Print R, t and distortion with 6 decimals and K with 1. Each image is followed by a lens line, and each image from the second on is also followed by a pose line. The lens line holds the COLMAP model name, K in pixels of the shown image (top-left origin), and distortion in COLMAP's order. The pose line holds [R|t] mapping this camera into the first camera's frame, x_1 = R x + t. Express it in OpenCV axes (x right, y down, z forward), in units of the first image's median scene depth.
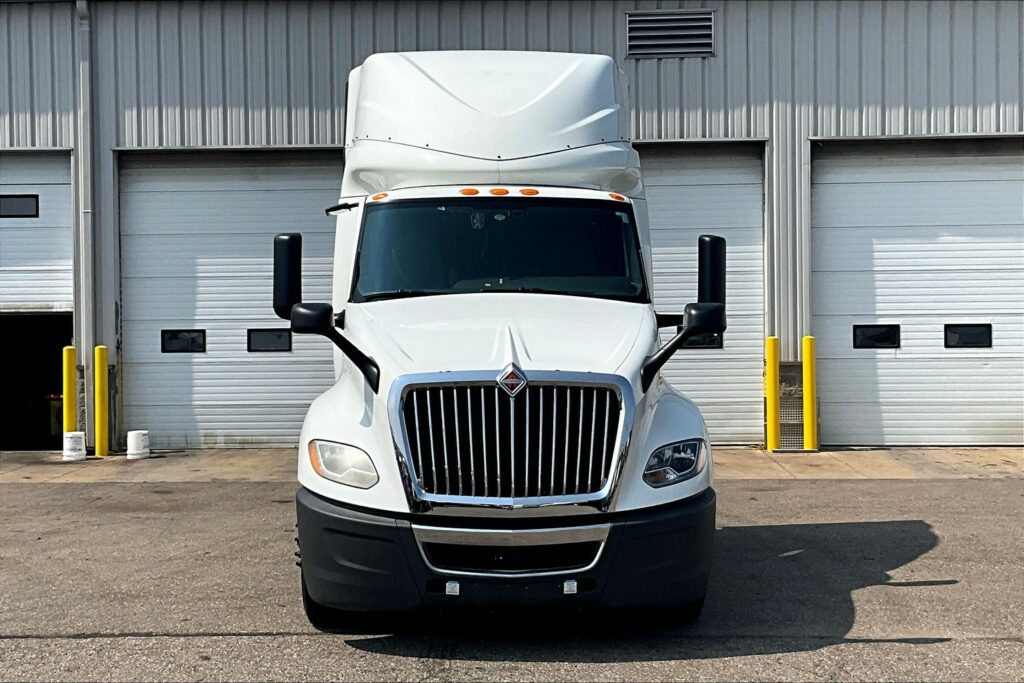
lens RADIAL K [[1489.8, 0, 512.0], [0, 1489.8, 341.5], [0, 0, 1]] dist [0.022188, -0.105294]
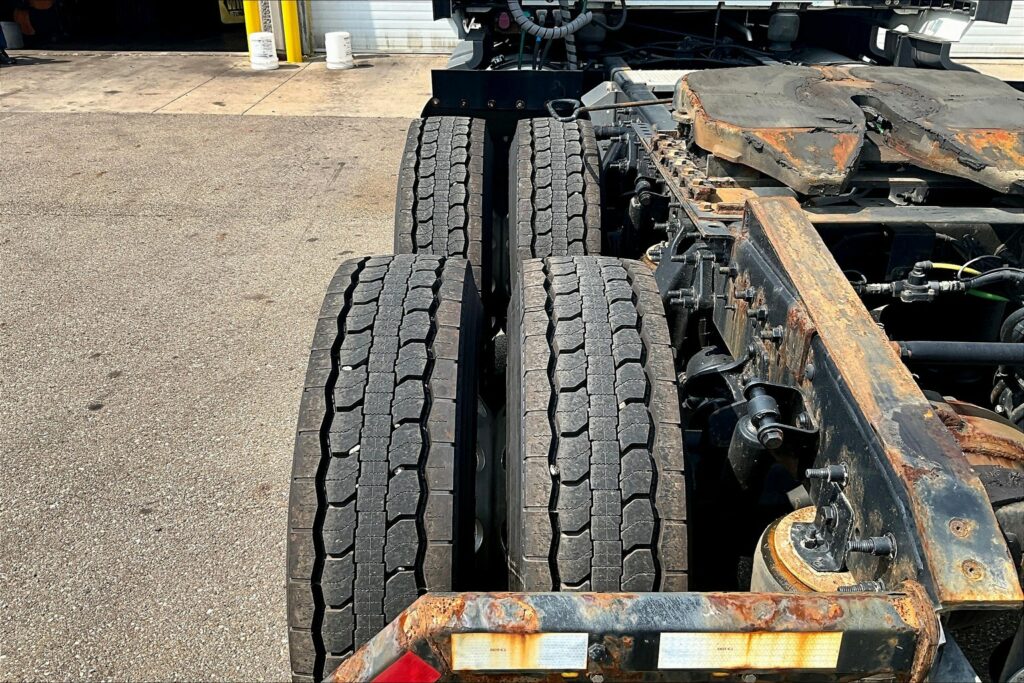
lens RADIAL K [[845.1, 0, 512.0], [0, 845.1, 341.5], [0, 0, 1]] dist [0.104654, -0.201440]
pose [[0.999416, -0.004871, 0.033824, -0.165934], [-0.010204, 0.902094, 0.431418, 0.007870], [-0.032614, -0.431512, 0.901518, 0.475768]]
